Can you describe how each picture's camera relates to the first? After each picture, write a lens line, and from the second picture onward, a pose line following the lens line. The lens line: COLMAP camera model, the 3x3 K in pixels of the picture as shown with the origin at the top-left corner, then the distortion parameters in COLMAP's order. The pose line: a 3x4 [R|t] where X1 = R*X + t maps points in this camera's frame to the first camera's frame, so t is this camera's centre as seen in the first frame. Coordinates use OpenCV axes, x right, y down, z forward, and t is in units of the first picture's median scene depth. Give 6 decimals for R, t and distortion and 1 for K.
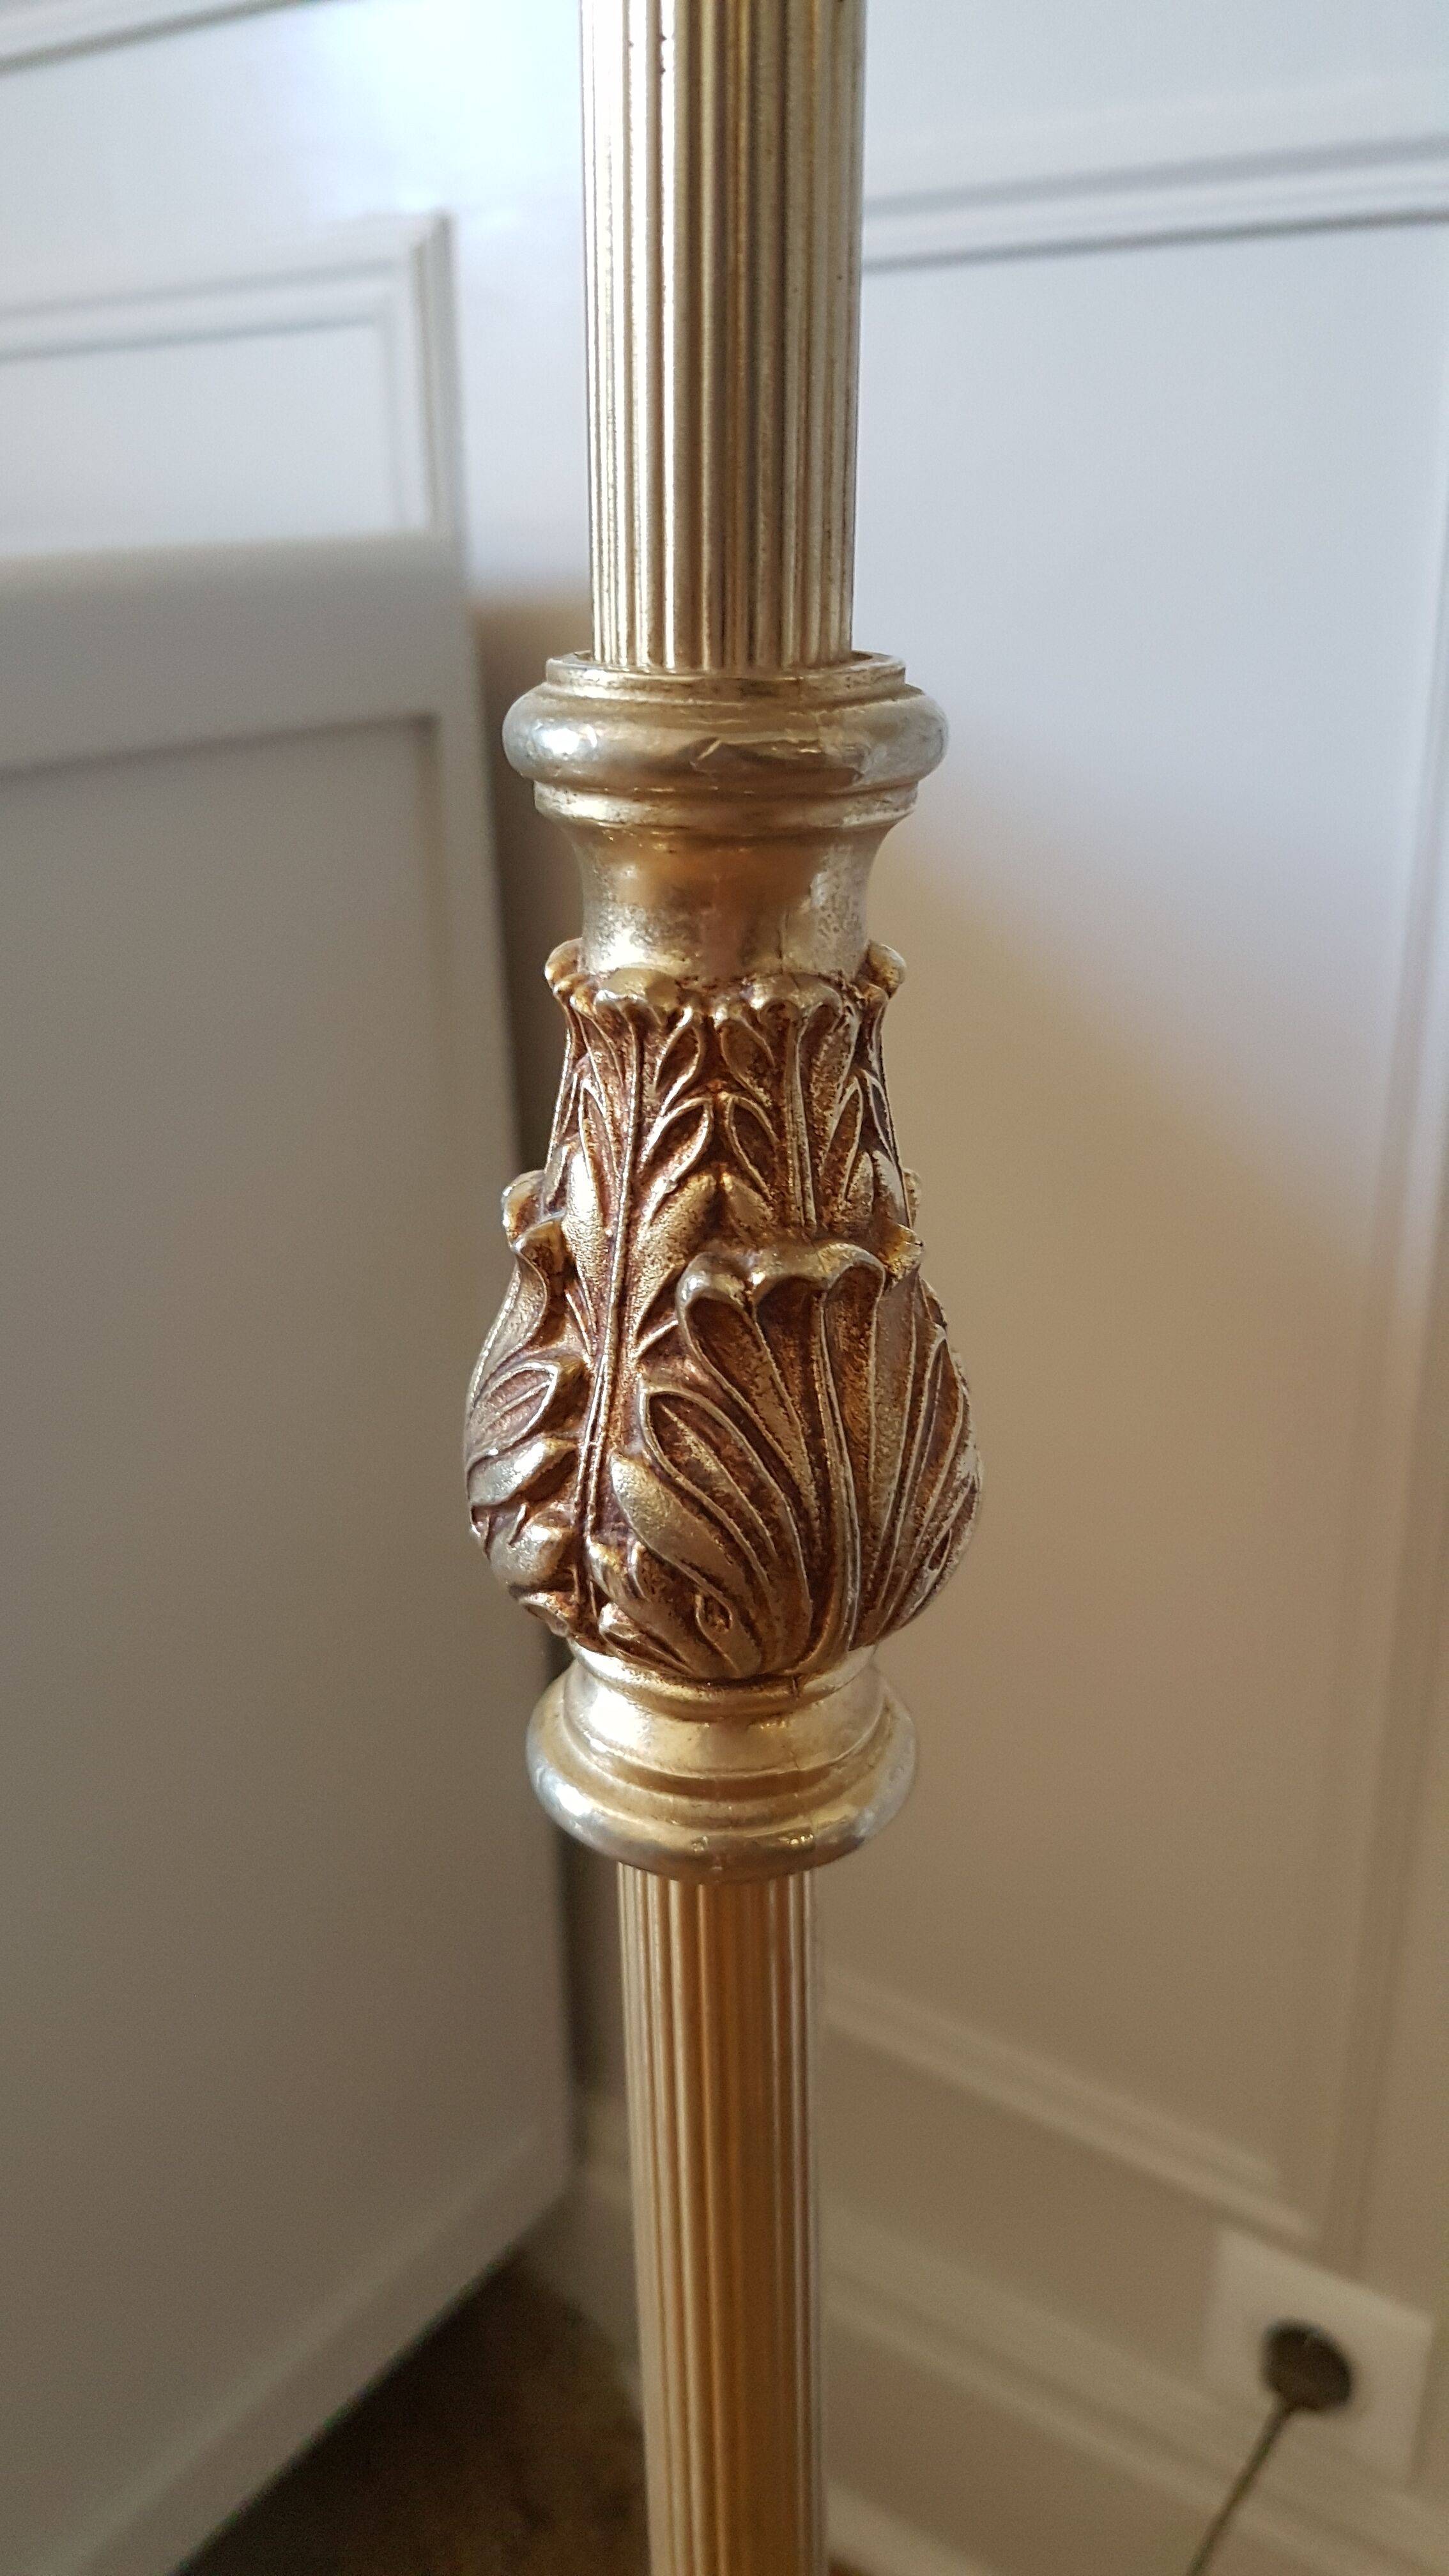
lens RADIAL K [[2011.9, 0, 691.2], [0, 2011.9, 1292.4], [0, 0, 1]] dist [0.136308, -0.216512]
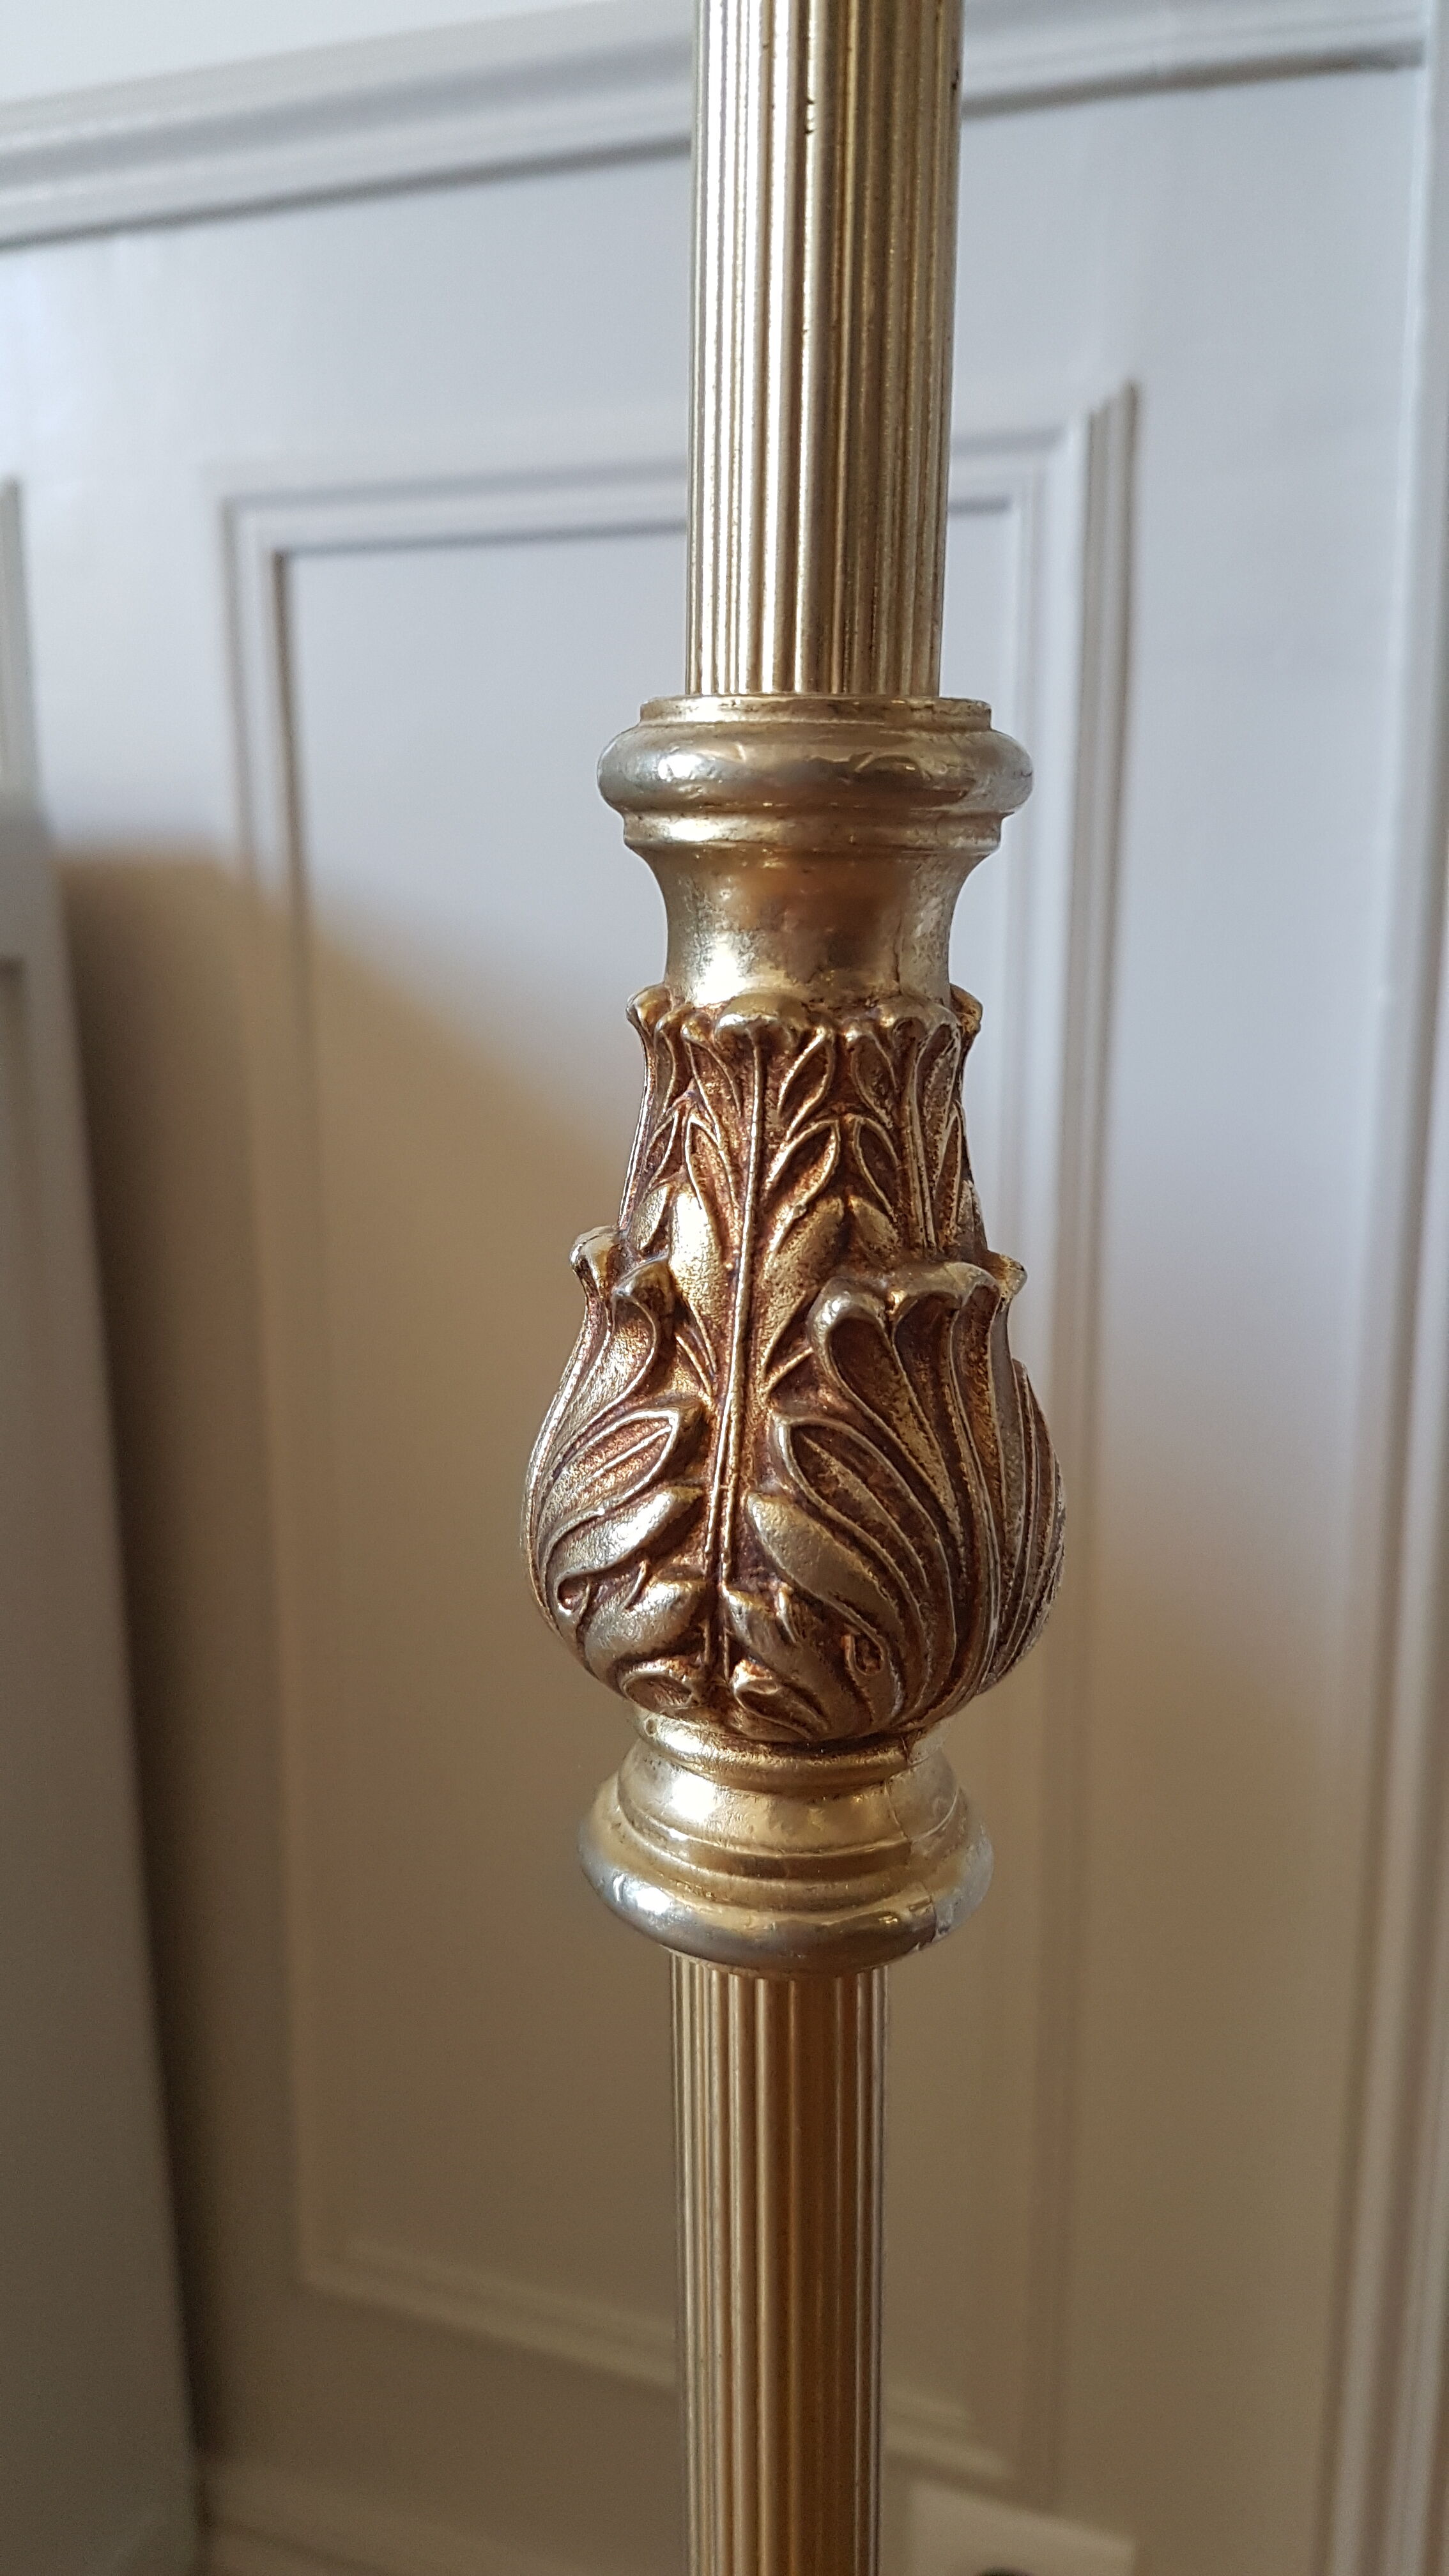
lens RADIAL K [[2011.9, 0, 691.2], [0, 2011.9, 1292.4], [0, 0, 1]] dist [0.136308, -0.216512]
pose [[0.968930, -0.039004, 0.244239, -0.296710], [0.073378, 0.988361, -0.133262, 0.111199], [-0.236198, 0.147044, 0.960515, 0.071868]]
